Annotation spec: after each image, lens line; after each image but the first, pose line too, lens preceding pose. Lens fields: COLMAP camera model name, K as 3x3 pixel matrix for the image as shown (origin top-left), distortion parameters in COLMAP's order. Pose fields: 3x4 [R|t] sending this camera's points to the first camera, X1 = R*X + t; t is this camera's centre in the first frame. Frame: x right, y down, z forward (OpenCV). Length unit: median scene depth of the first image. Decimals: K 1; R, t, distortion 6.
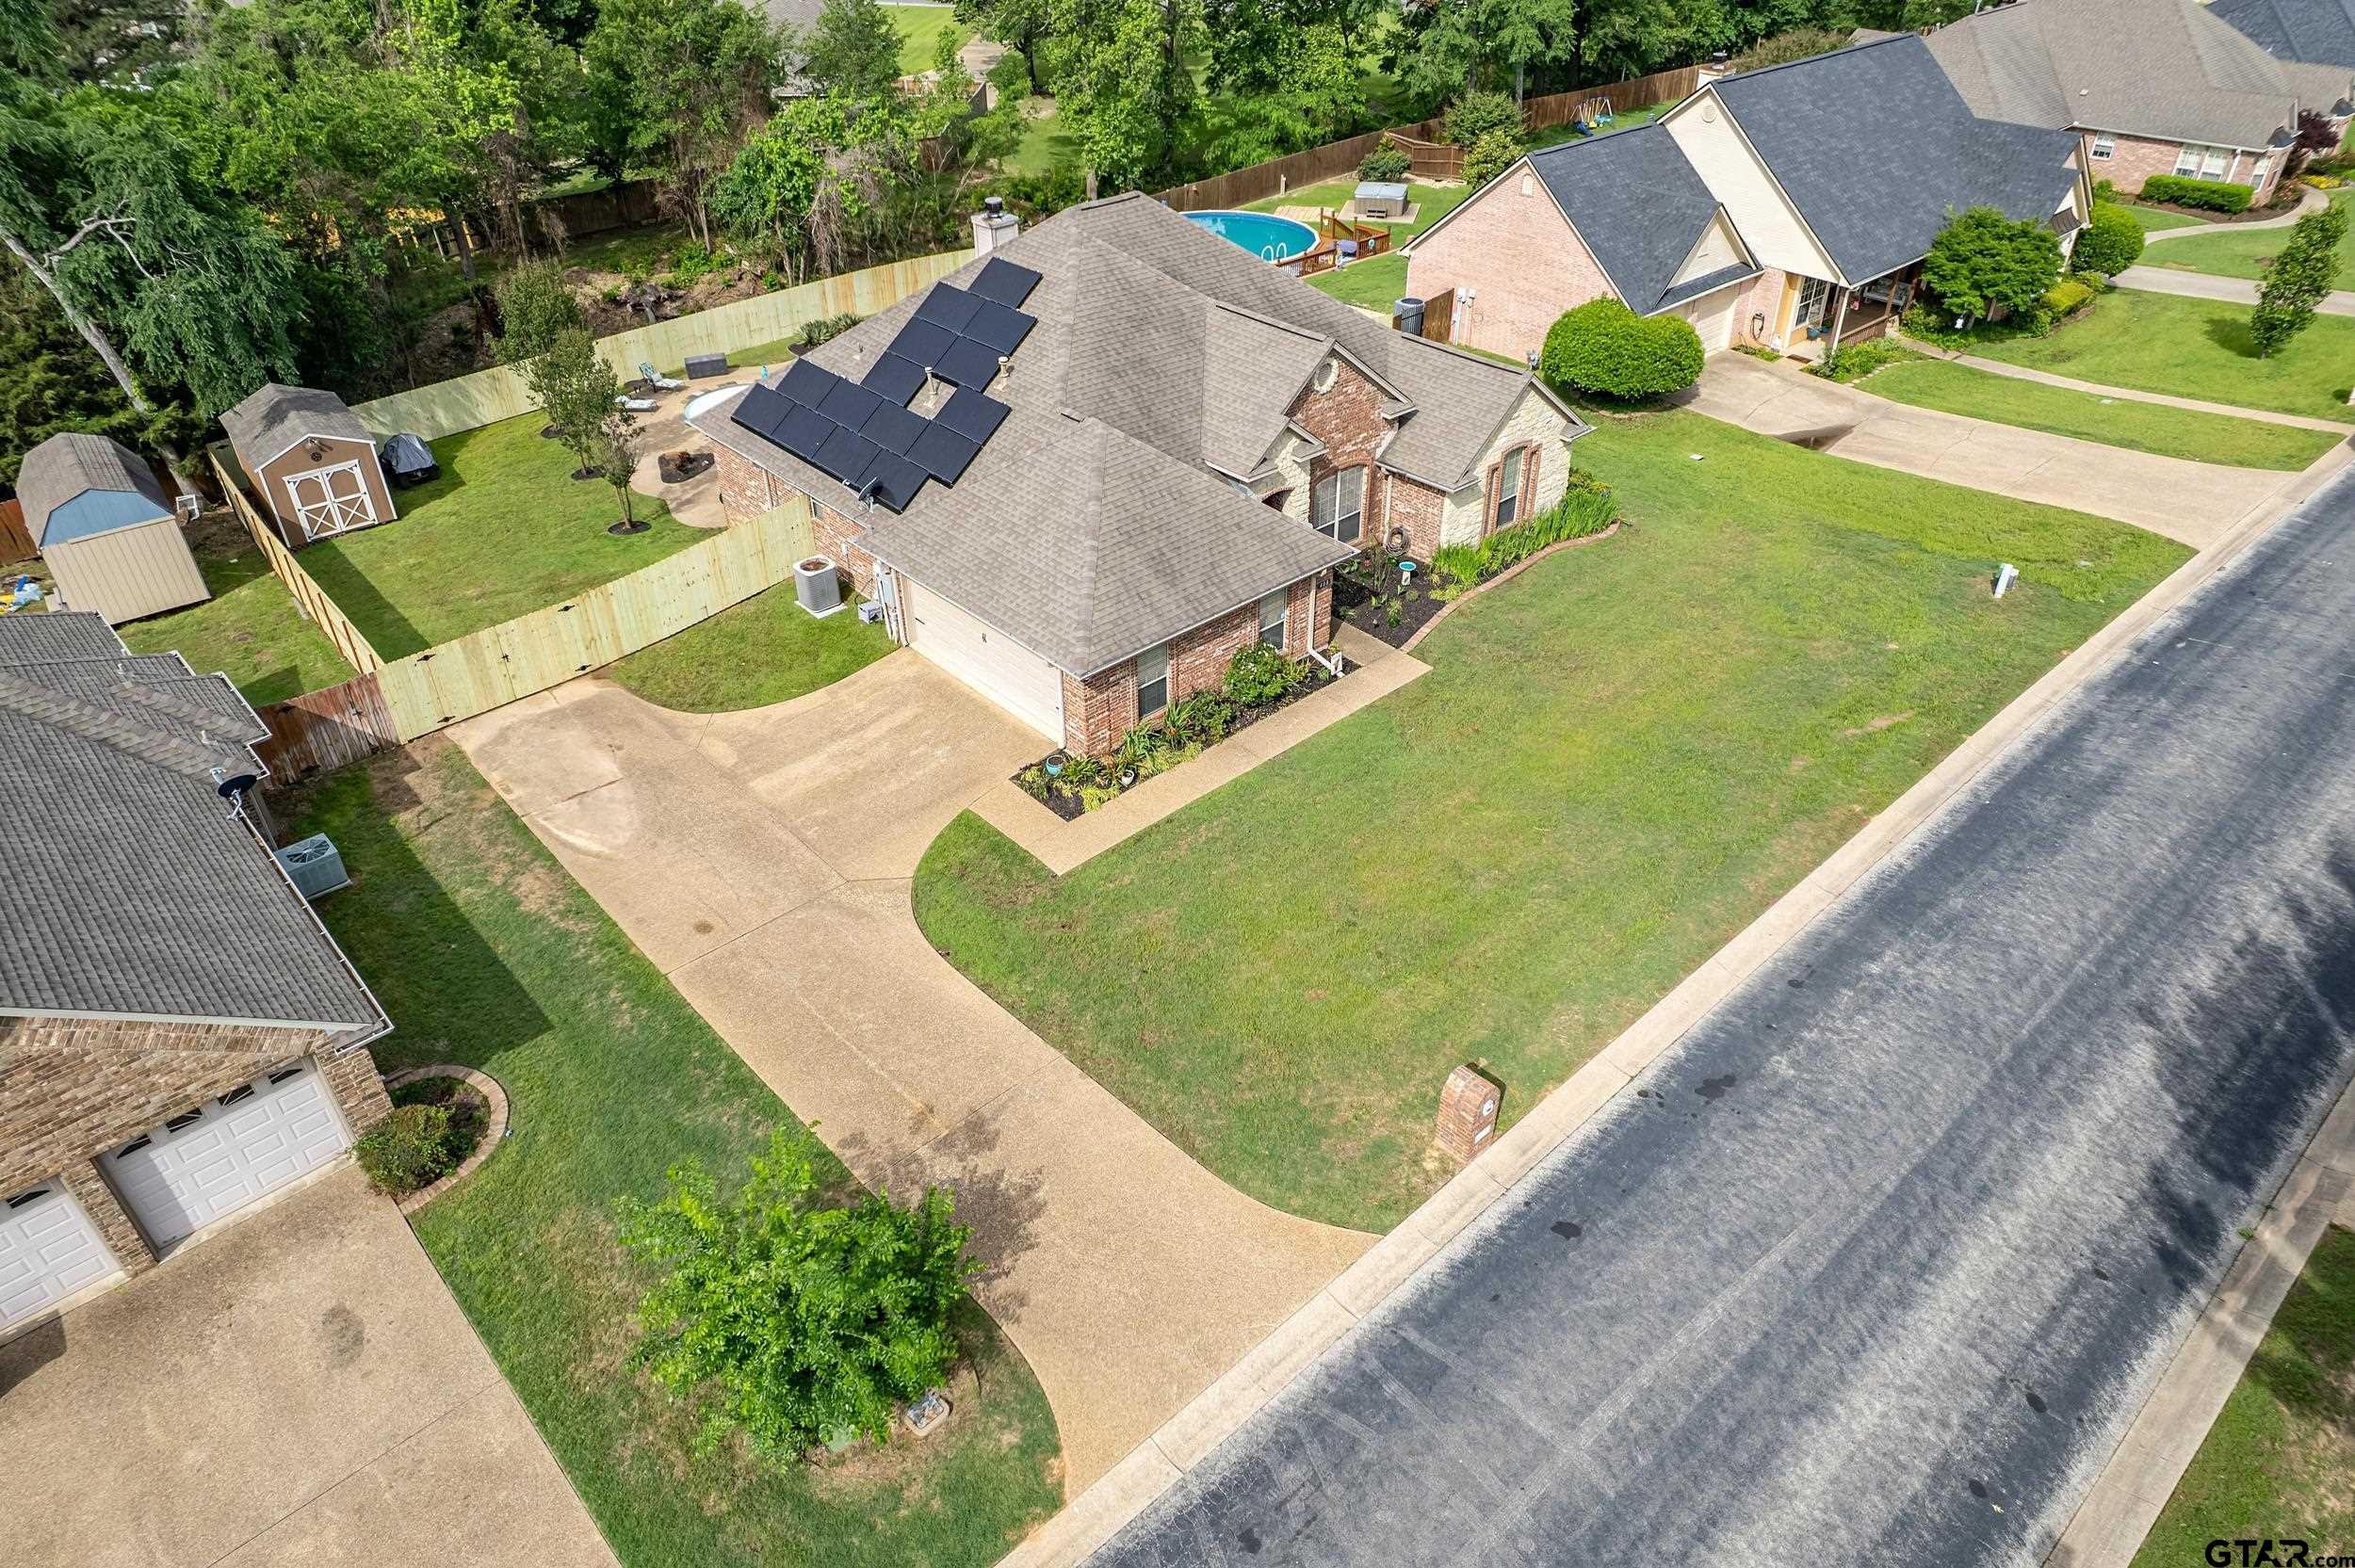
lens RADIAL K [[1504.9, 0, 1185.1], [0, 1504.9, 788.7], [0, 0, 1]] dist [-0.081235, 0.075261]
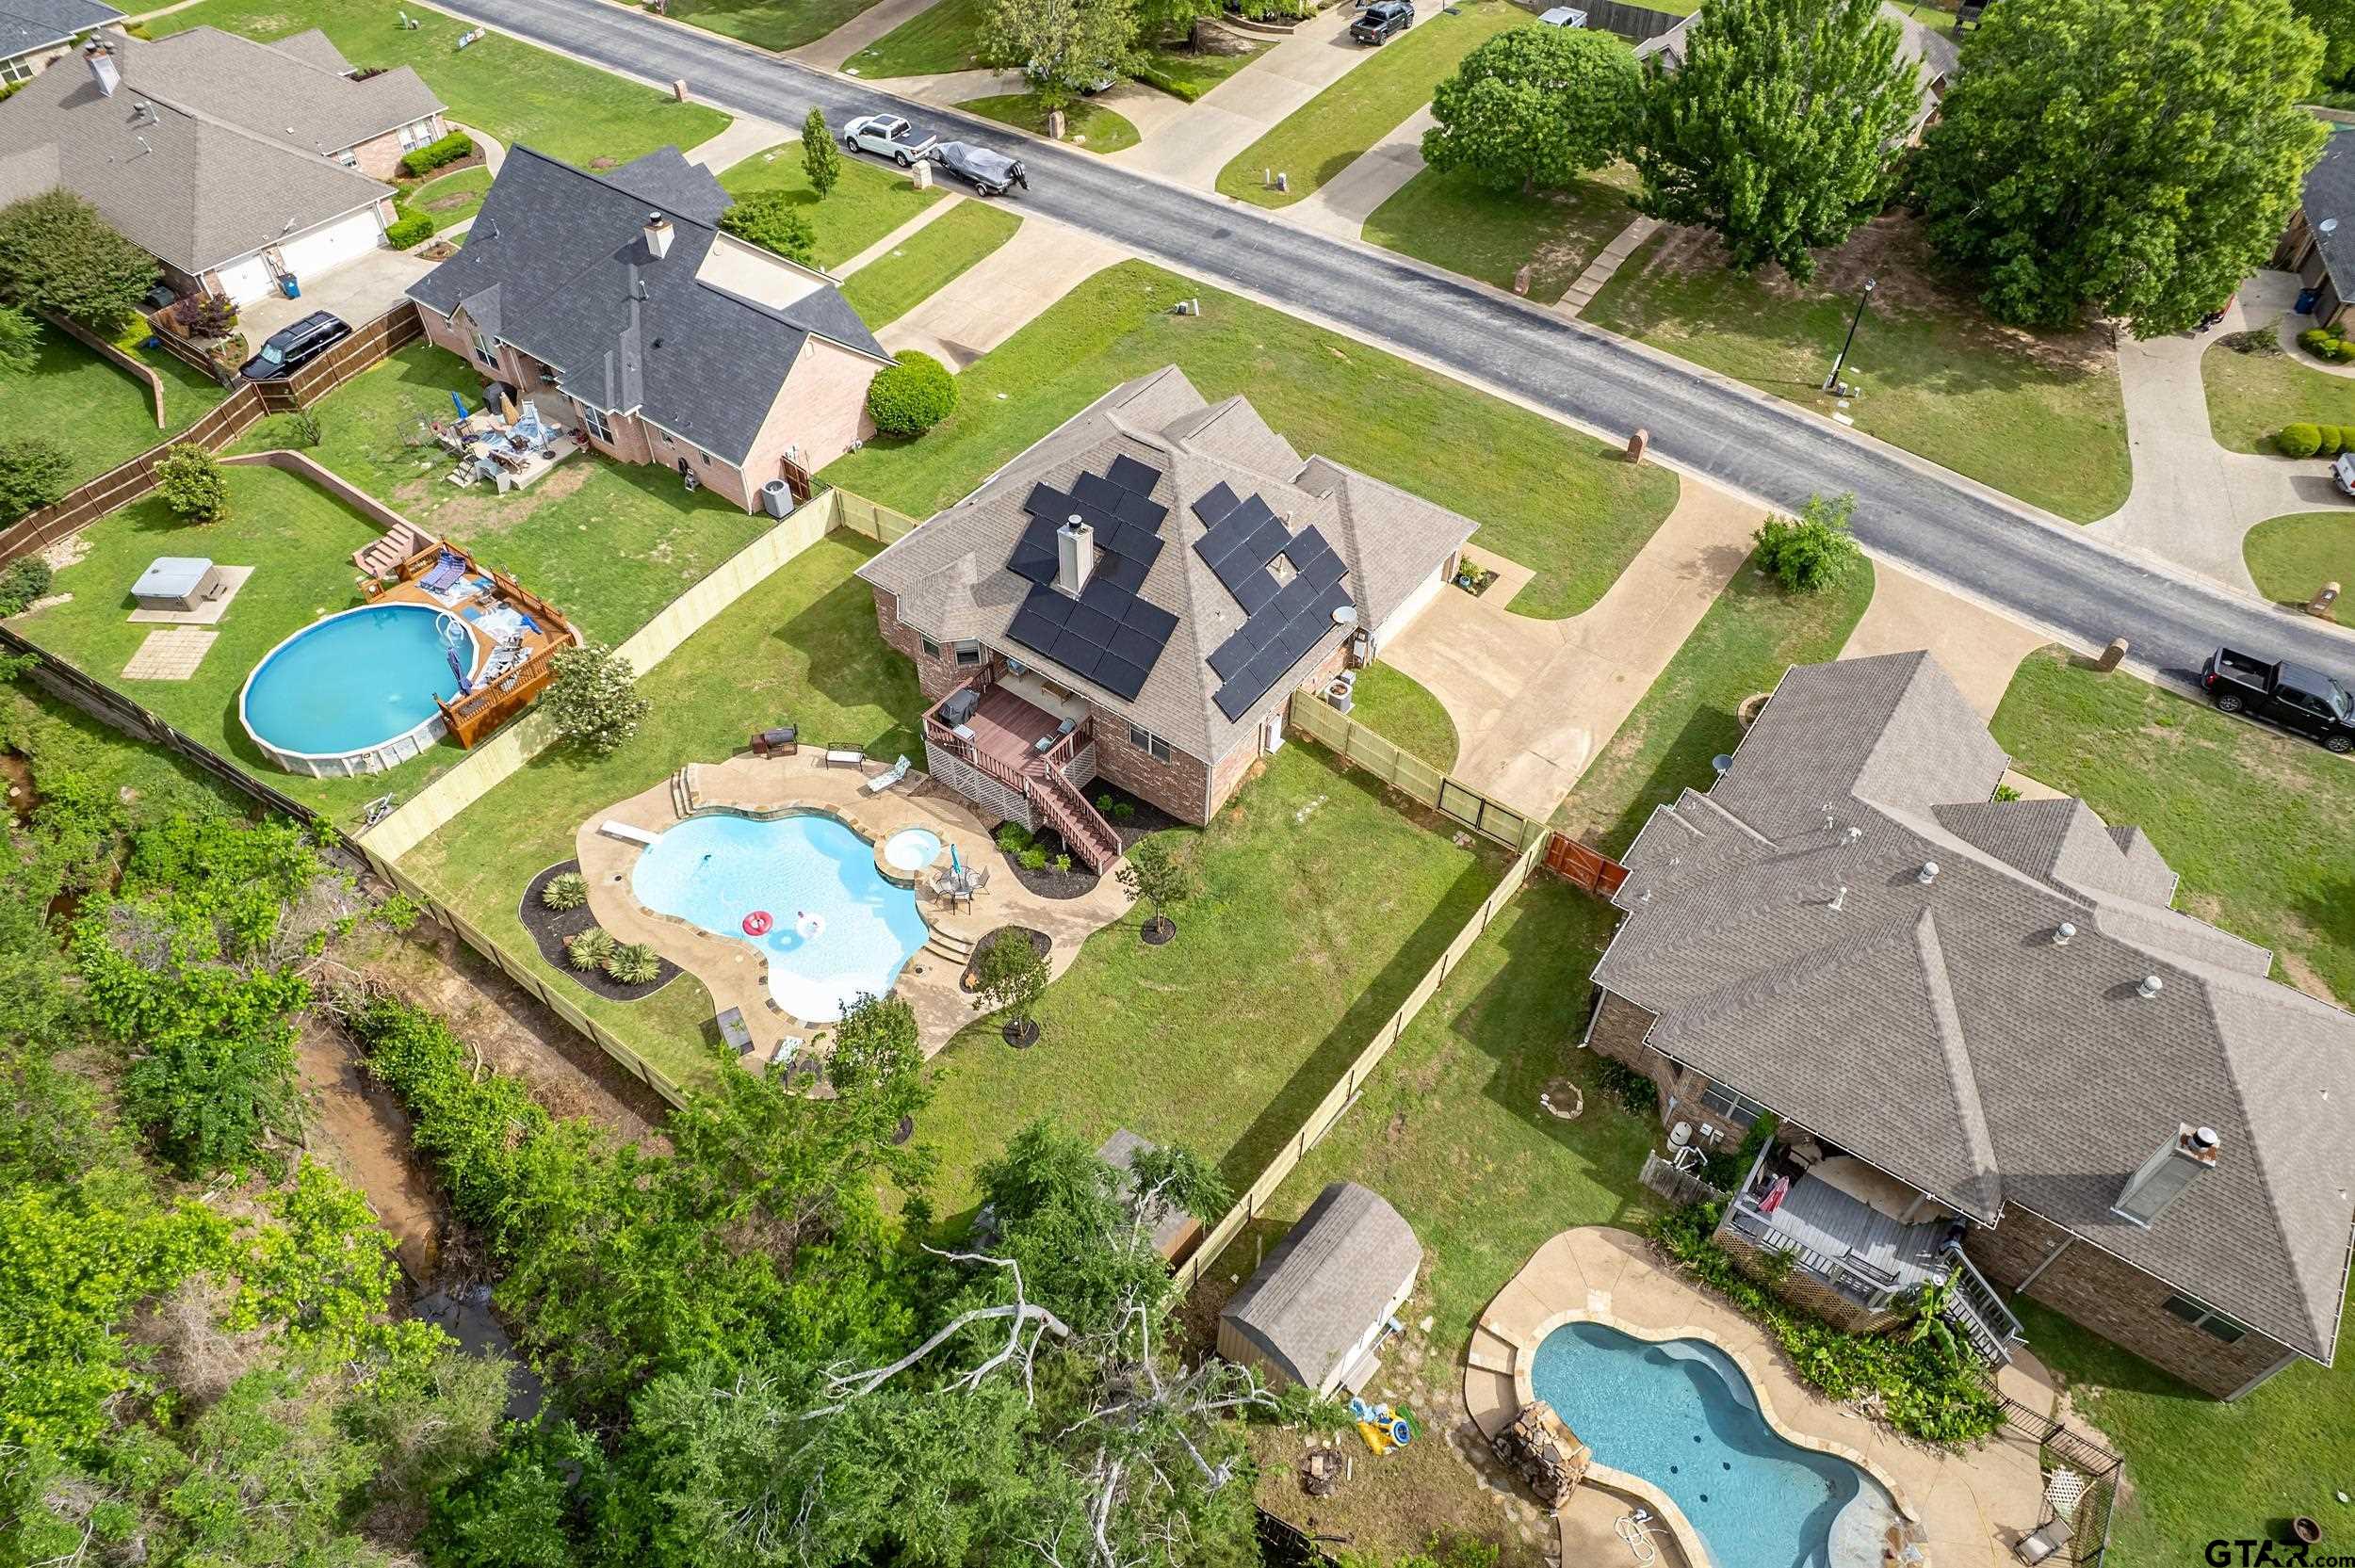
lens RADIAL K [[1504.9, 0, 1185.1], [0, 1504.9, 788.7], [0, 0, 1]] dist [-0.081235, 0.075261]
pose [[-0.193264, -0.718887, 0.667720, -1.502969], [0.562009, 0.476727, 0.675926, -1.404982], [-0.804235, 0.505897, 0.311887, 0.788806]]
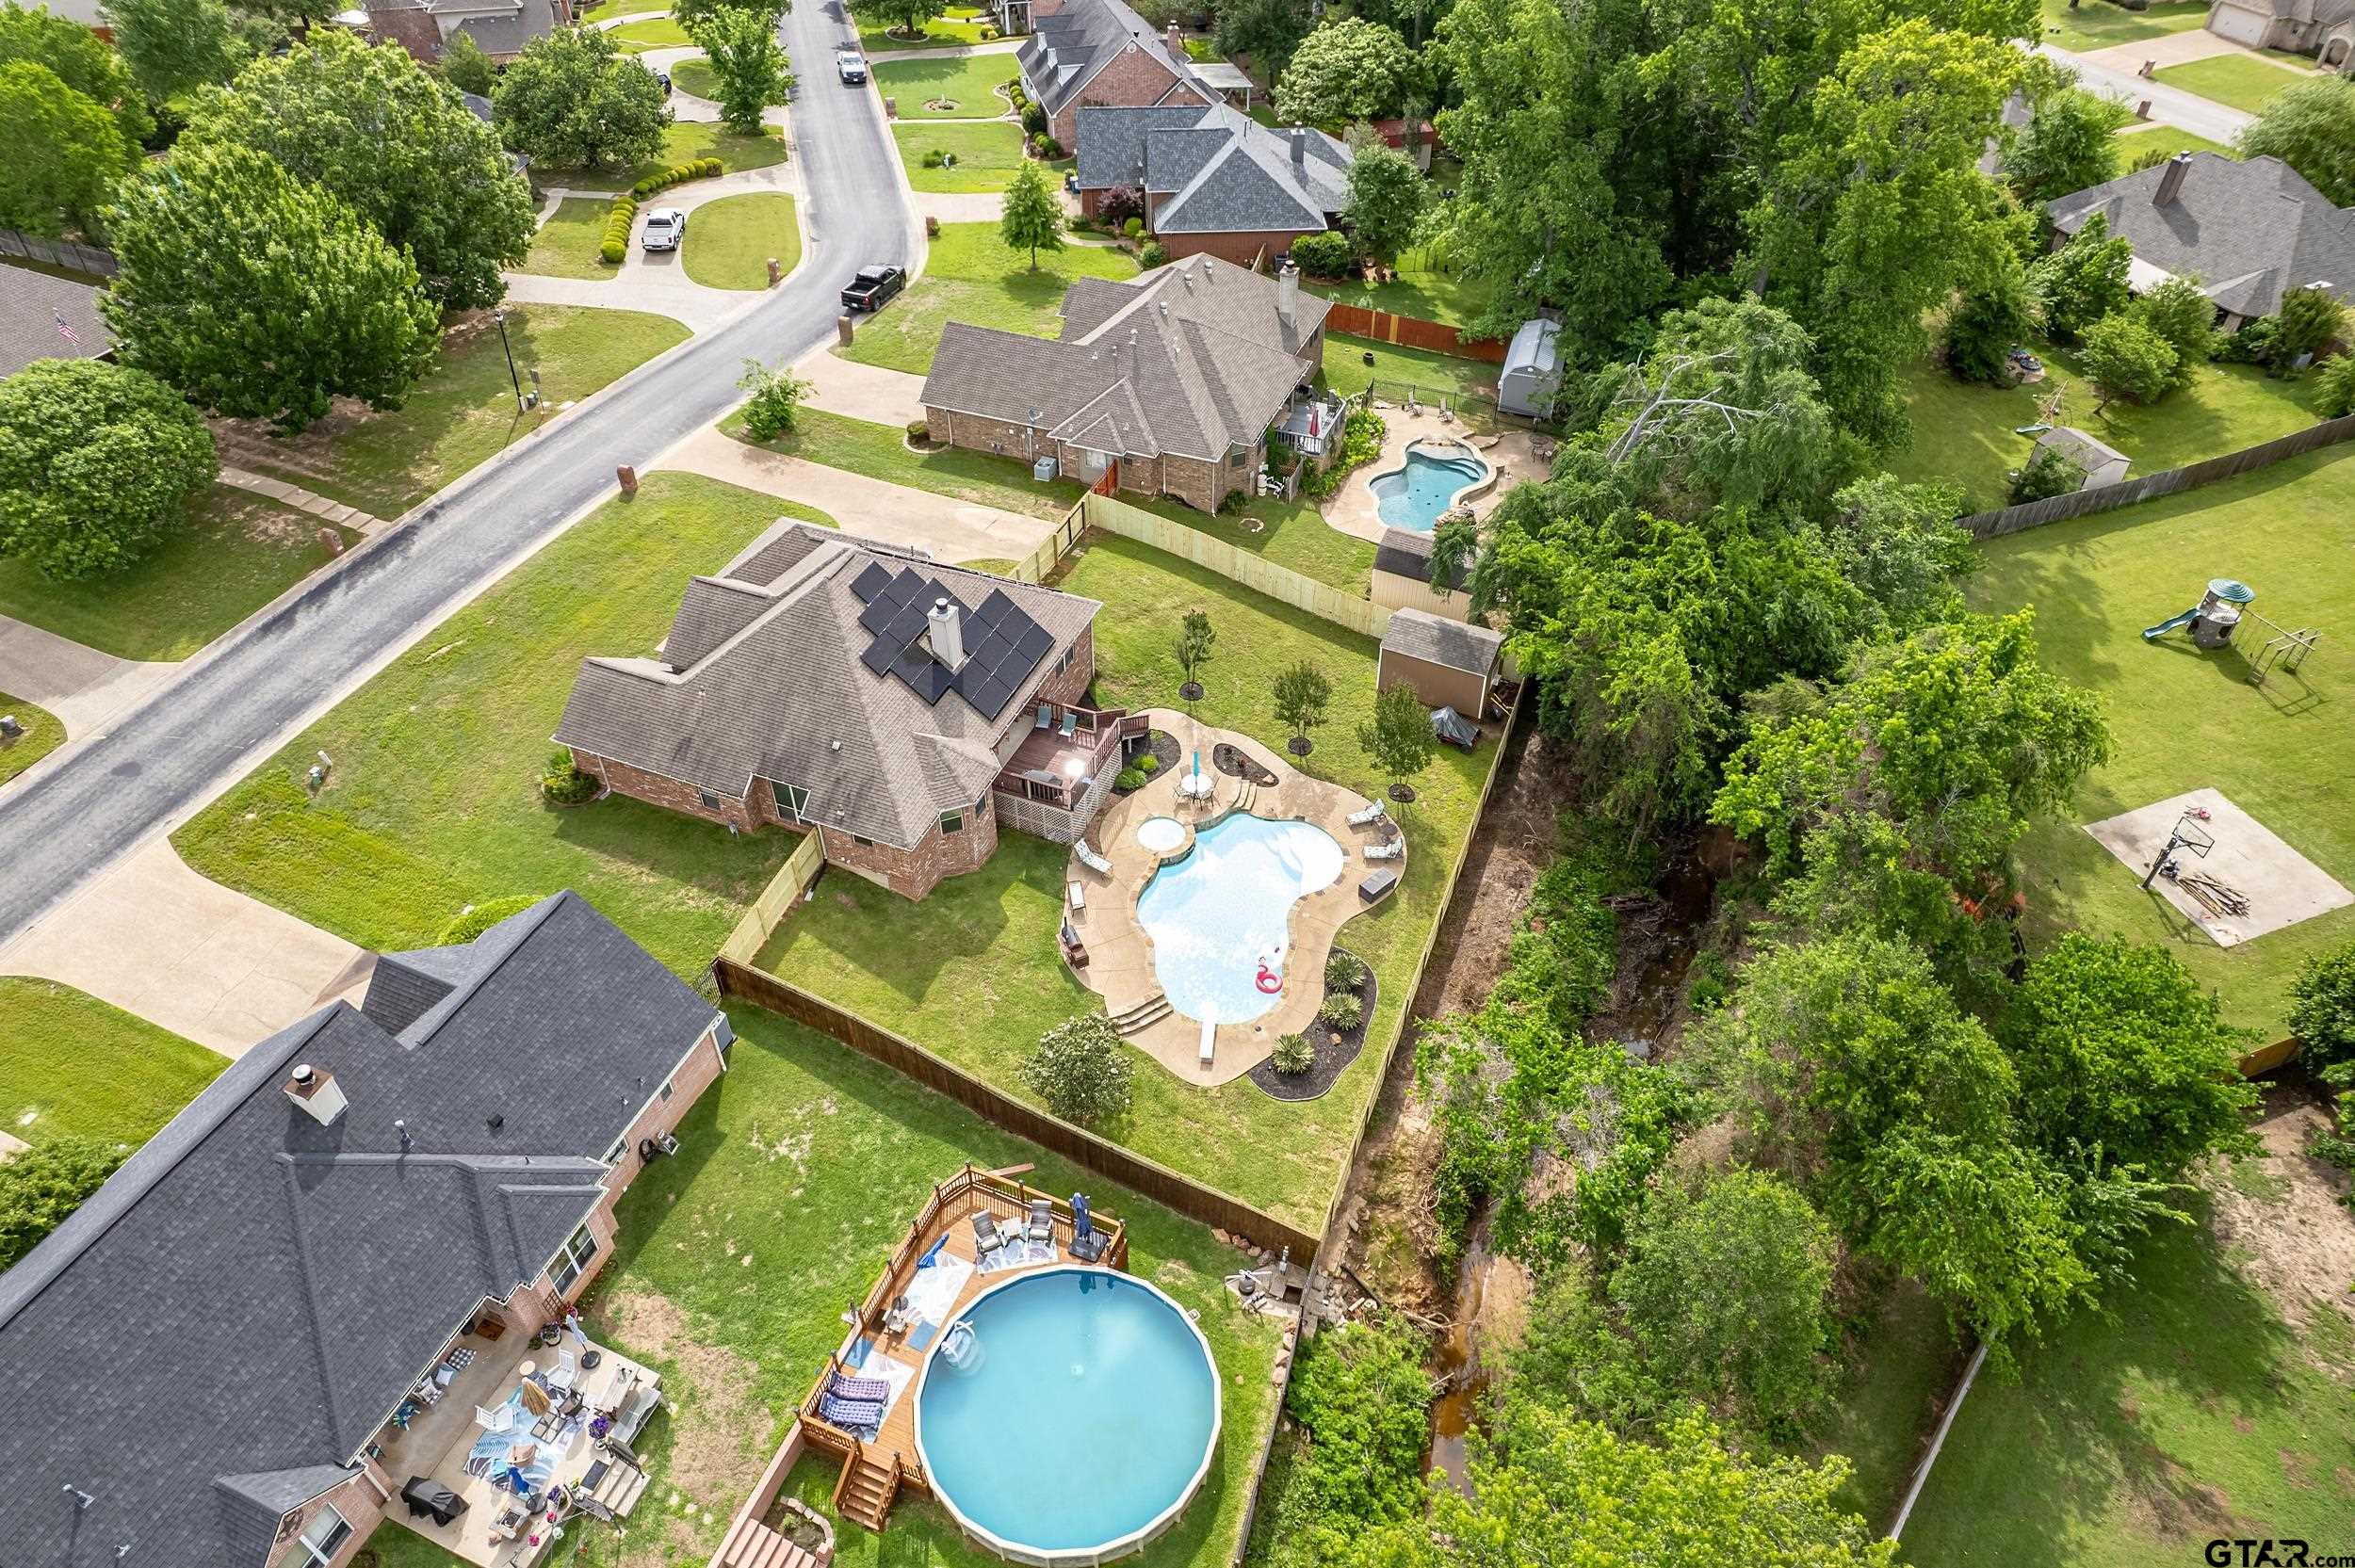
lens RADIAL K [[1504.9, 0, 1185.1], [0, 1504.9, 788.7], [0, 0, 1]] dist [-0.081235, 0.075261]
pose [[-0.903451, 0.289500, -0.316173, 0.224080], [-0.250445, 0.242152, 0.937358, -2.273084], [0.347927, 0.926041, -0.146269, 1.847633]]
